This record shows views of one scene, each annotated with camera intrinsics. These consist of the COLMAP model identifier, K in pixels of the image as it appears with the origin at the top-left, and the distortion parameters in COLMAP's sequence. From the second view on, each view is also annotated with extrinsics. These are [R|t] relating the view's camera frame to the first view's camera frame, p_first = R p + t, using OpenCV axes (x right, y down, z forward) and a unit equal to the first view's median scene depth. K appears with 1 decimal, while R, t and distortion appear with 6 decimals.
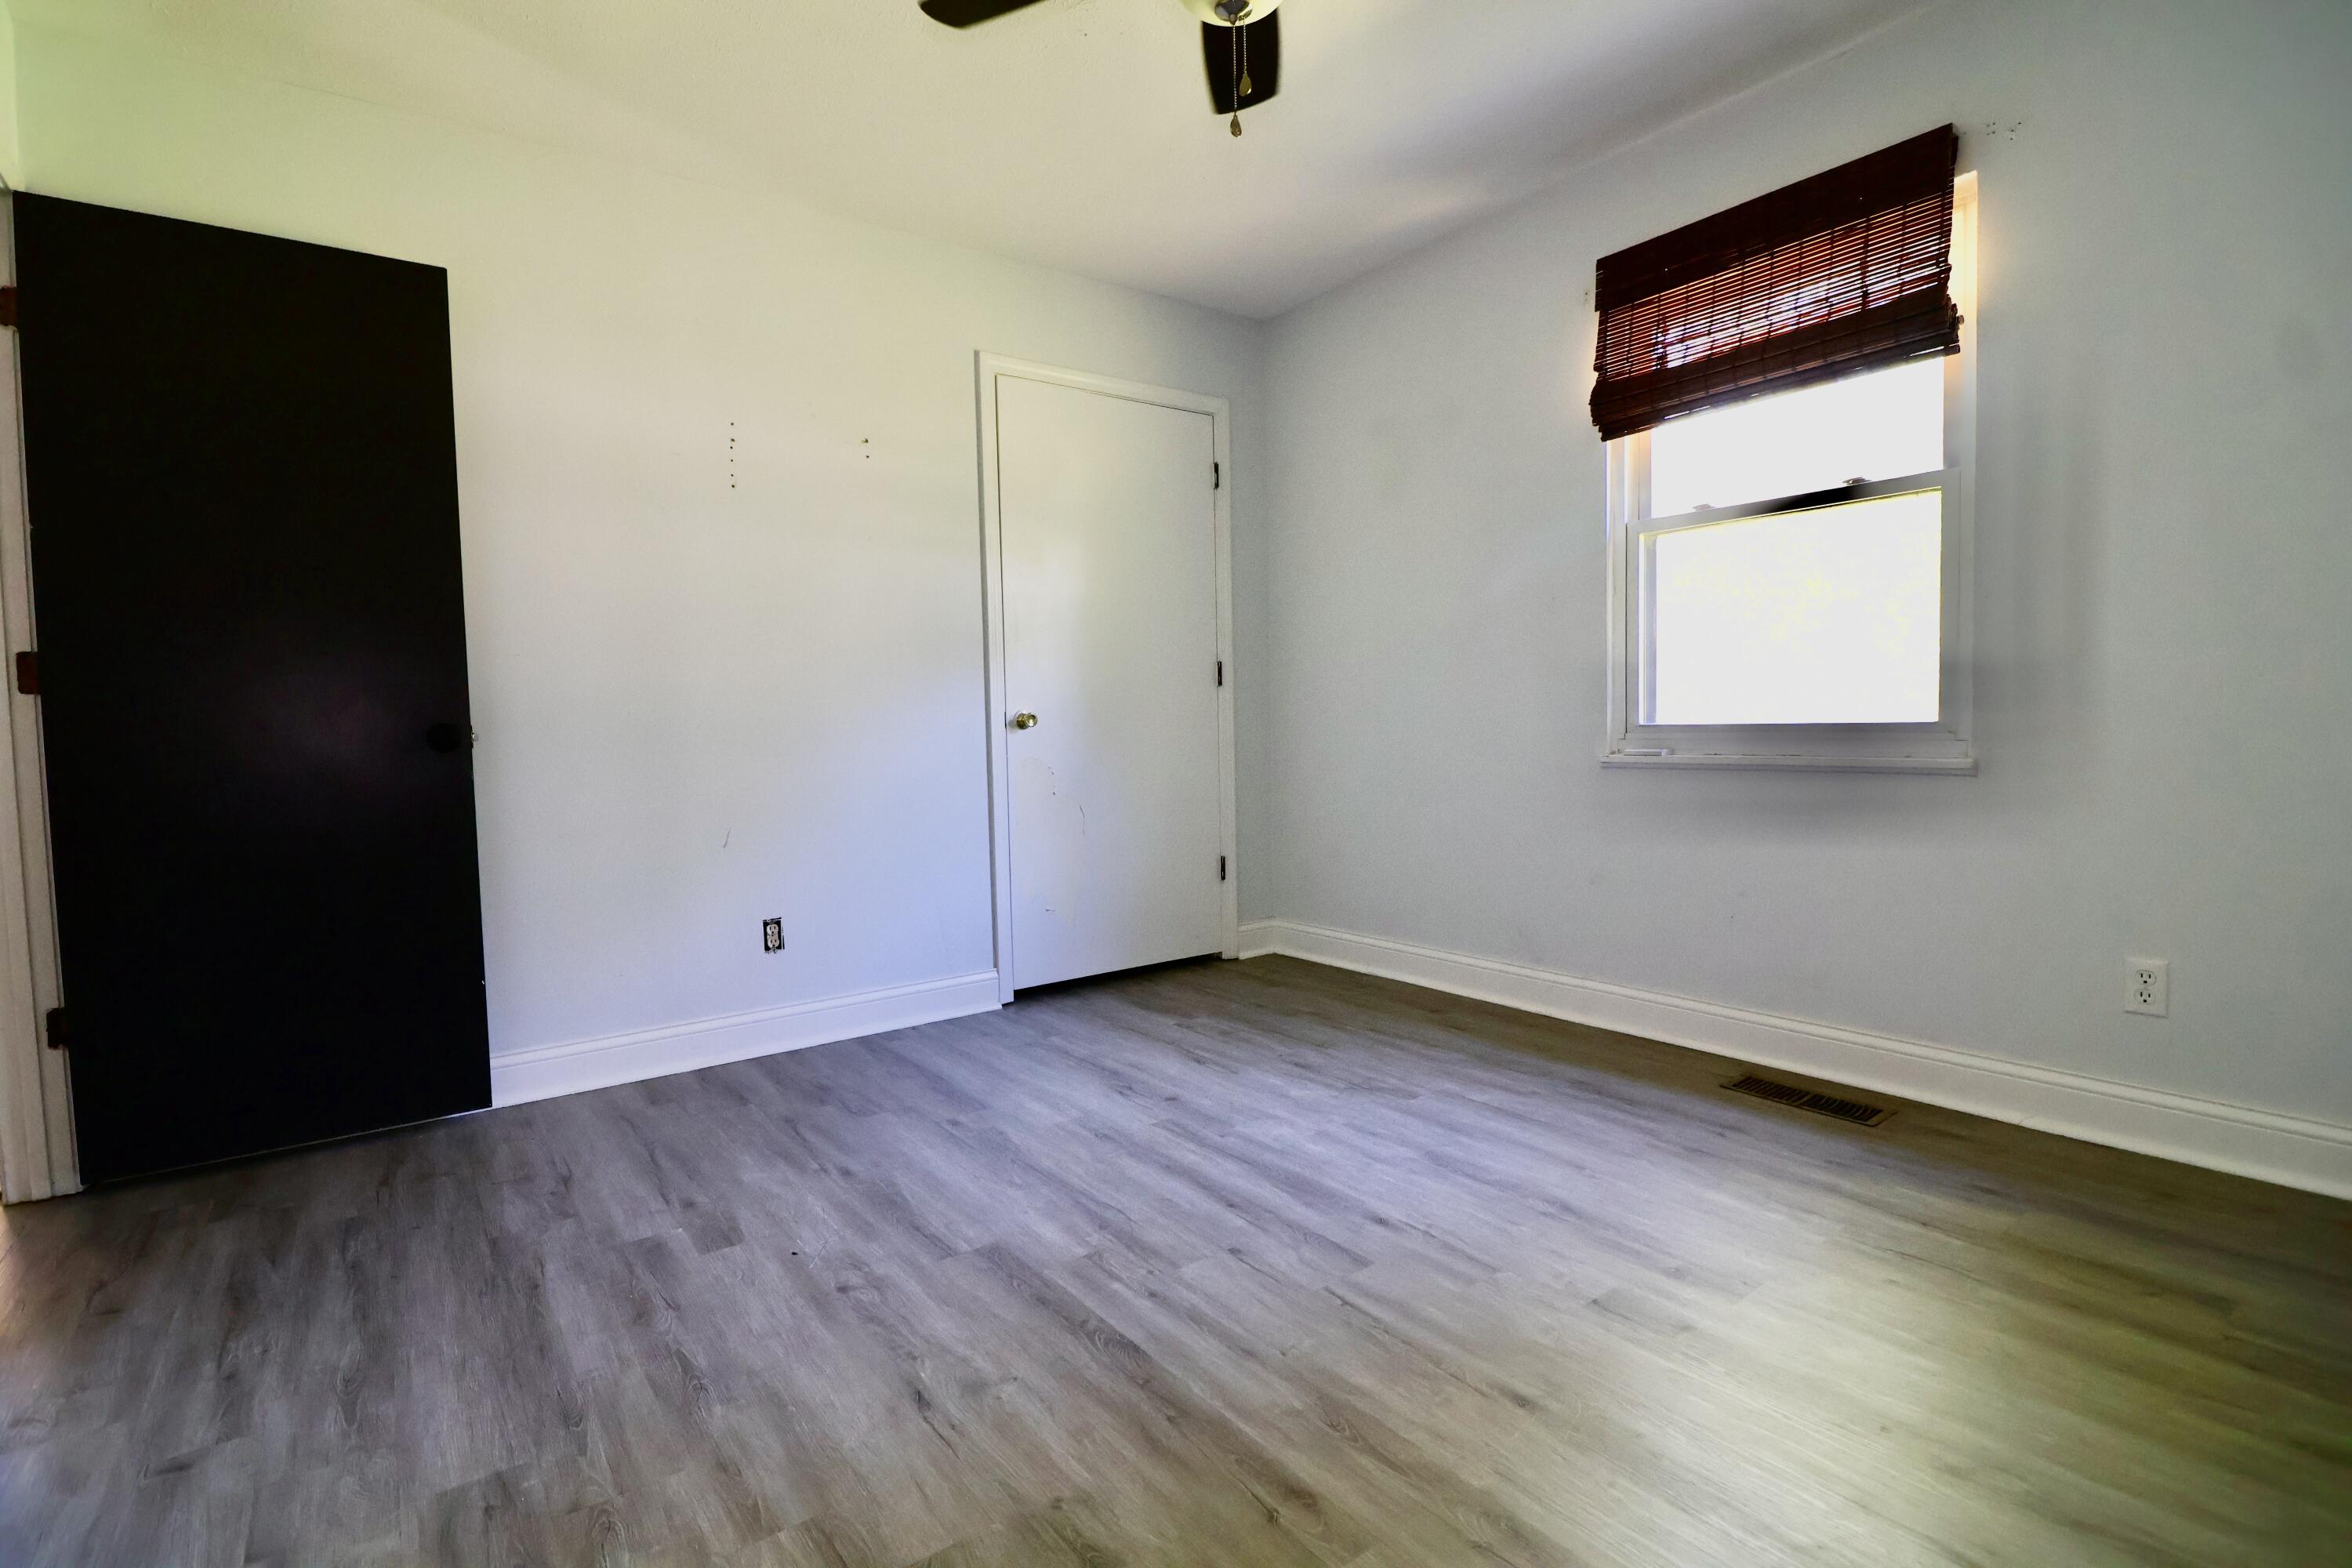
lens RADIAL K [[1136.2, 0, 1165.1], [0, 1136.2, 791.2], [0, 0, 1]] dist [-0.005677, -0.001199]
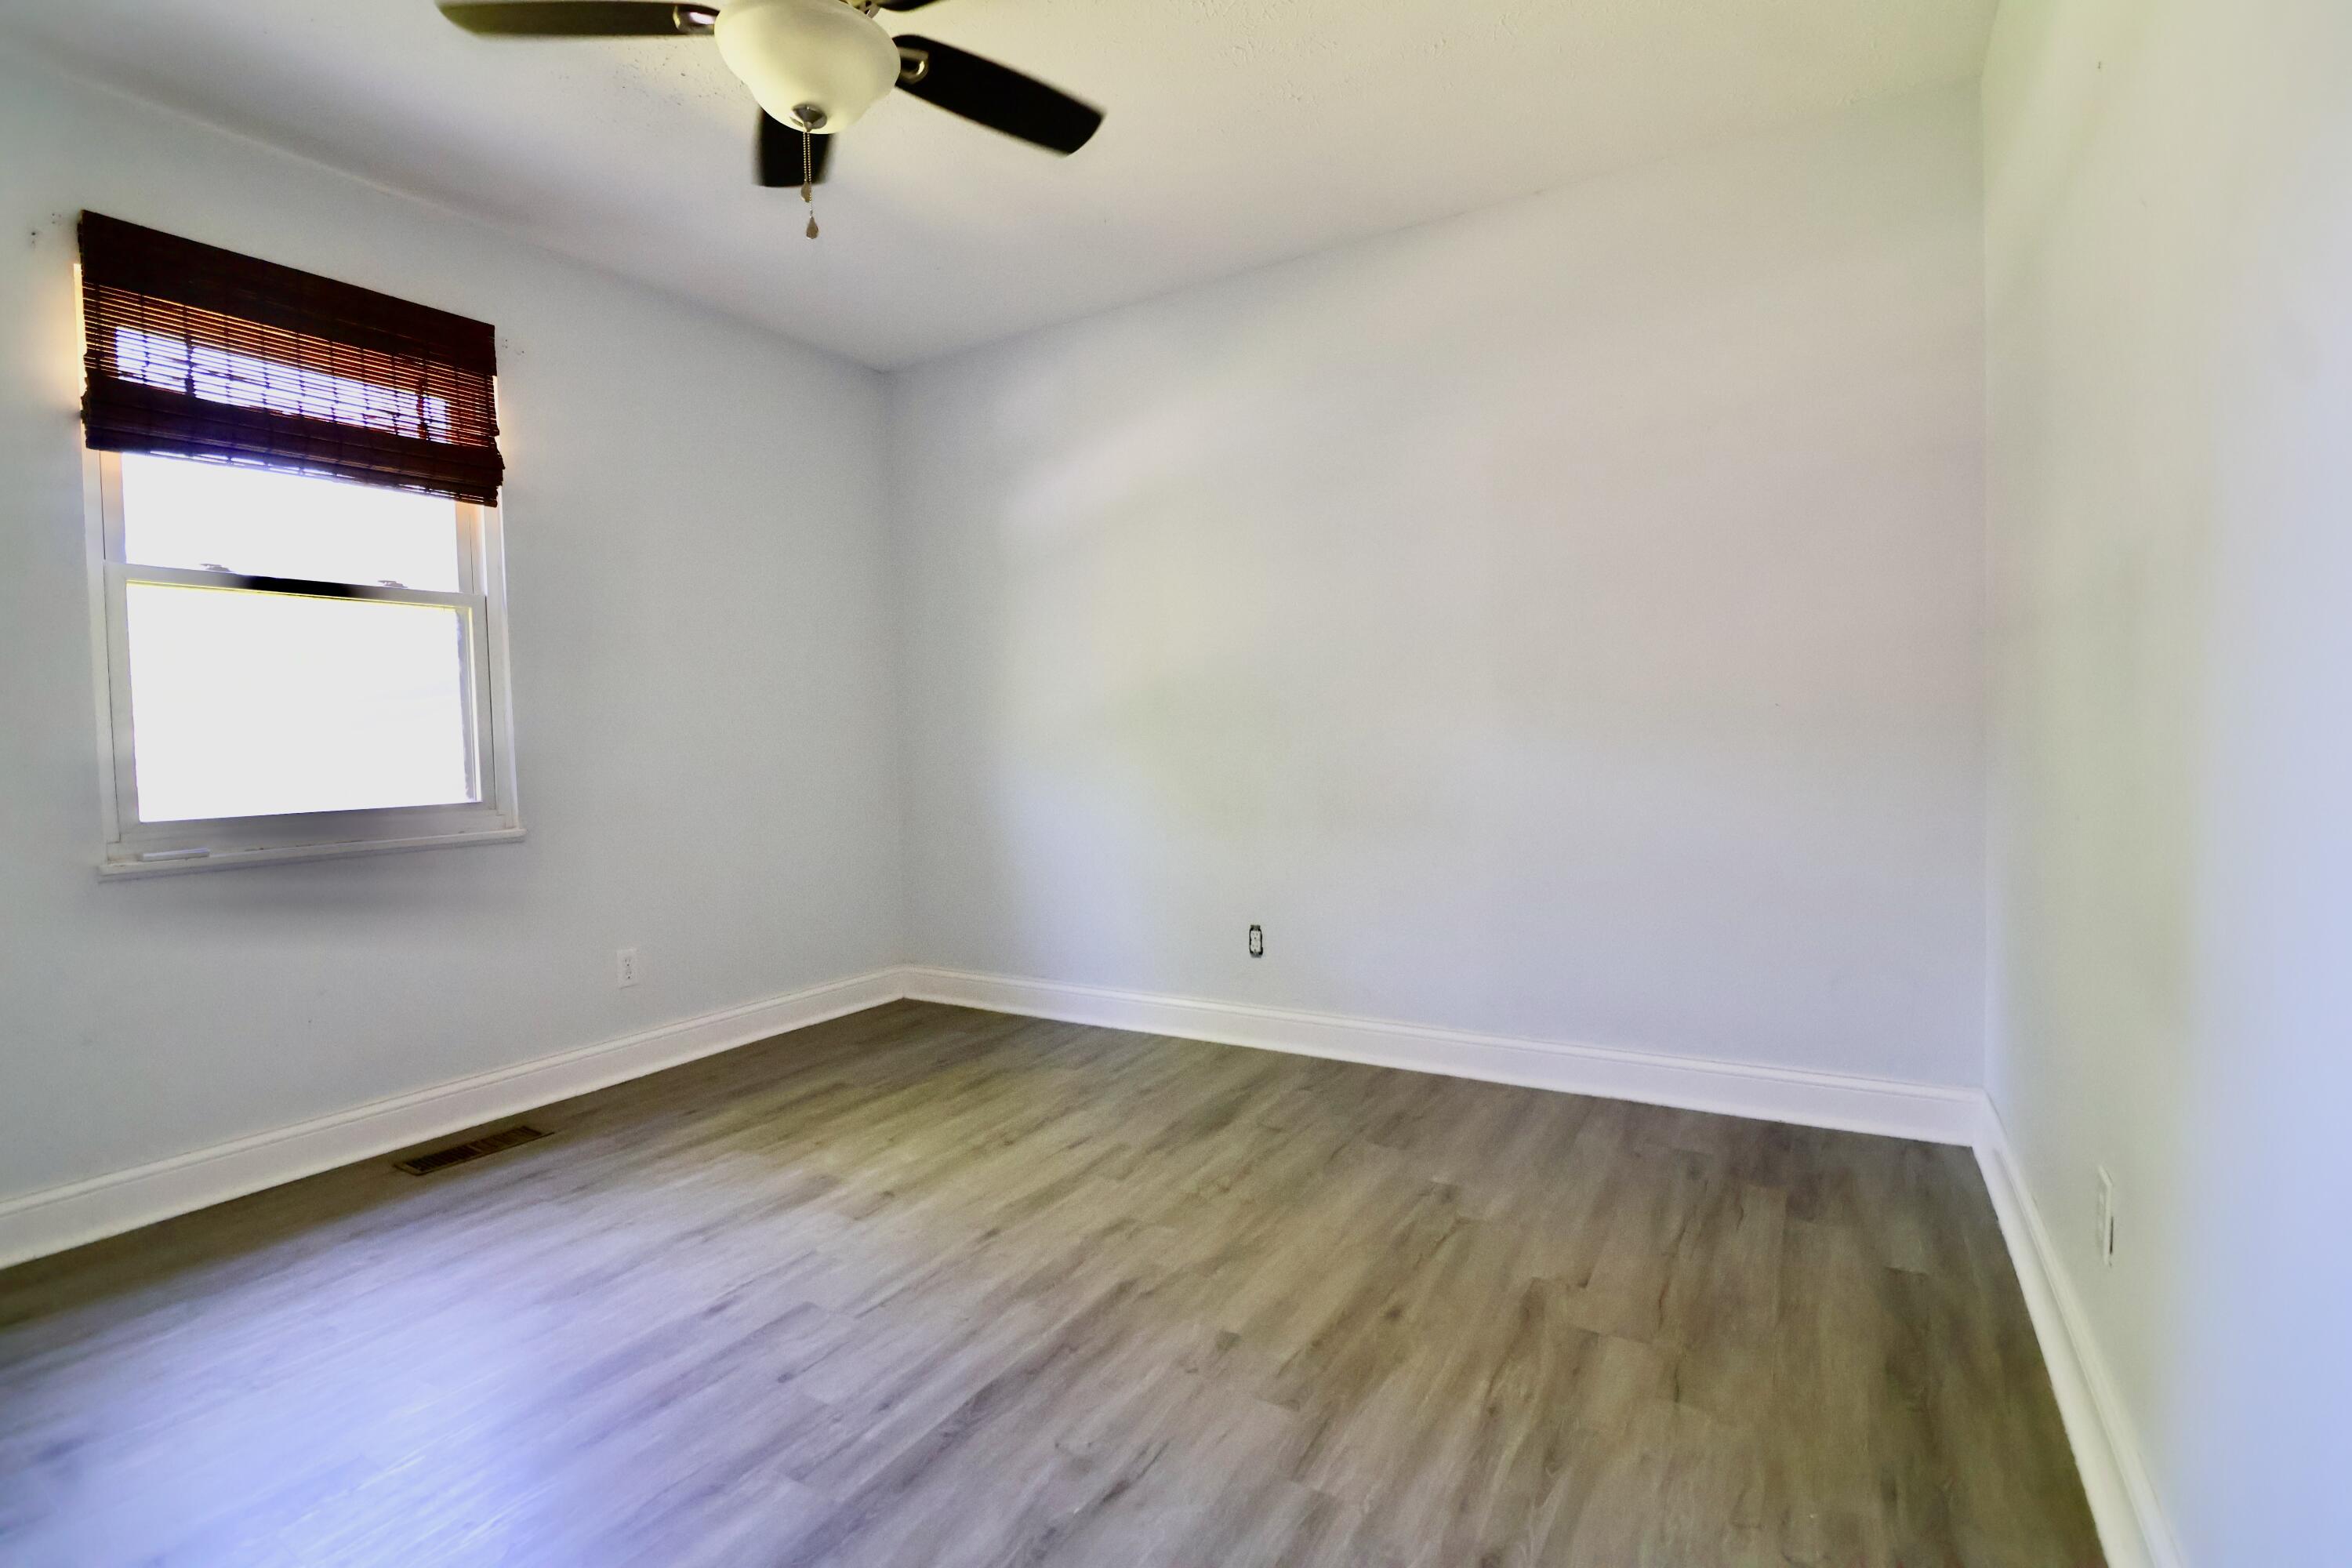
lens RADIAL K [[1136.2, 0, 1168.9], [0, 1136.2, 774.0], [0, 0, 1]] dist [-0.005677, -0.001199]
pose [[-0.427556, 0.001738, 0.903987, -0.863351], [0.090892, 0.995013, 0.041076, -0.087045], [-0.899408, 0.099727, -0.425581, 1.015522]]
